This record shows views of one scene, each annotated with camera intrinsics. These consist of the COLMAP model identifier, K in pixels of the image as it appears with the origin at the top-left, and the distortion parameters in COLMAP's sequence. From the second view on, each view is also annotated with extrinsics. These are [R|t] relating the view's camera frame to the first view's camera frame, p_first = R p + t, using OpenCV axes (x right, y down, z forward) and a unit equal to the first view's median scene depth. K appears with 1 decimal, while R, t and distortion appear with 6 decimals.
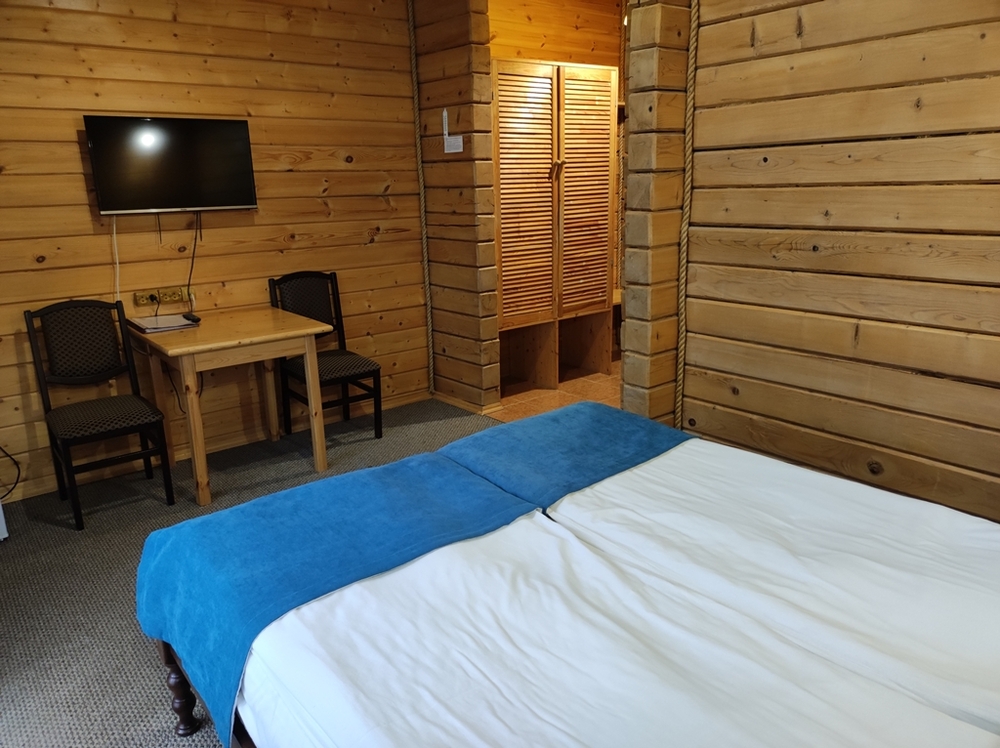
lens RADIAL K [[705.2, 0, 496.5], [0, 705.2, 375.5], [0, 0, 1]] dist [0.001961, -0.006252]
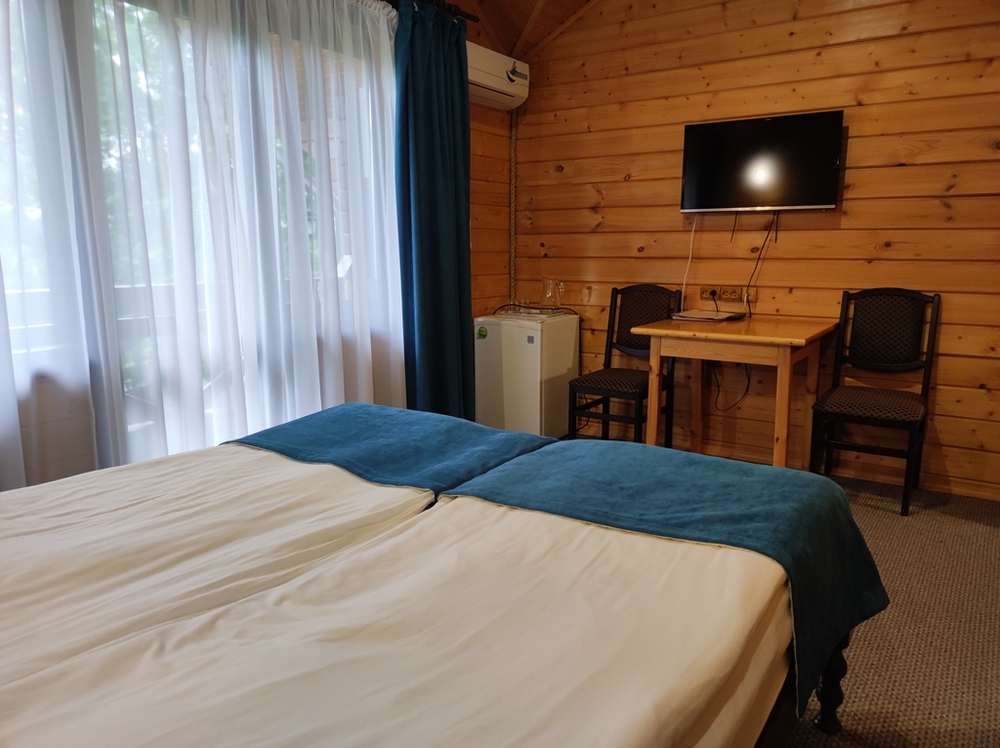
lens RADIAL K [[705.2, 0, 496.5], [0, 705.2, 375.5], [0, 0, 1]] dist [0.001961, -0.006252]
pose [[0.287125, 0.197364, -0.937340, 0.426685], [-0.259455, 0.957988, 0.122236, -0.036226], [0.922086, 0.208100, 0.326270, 0.379856]]
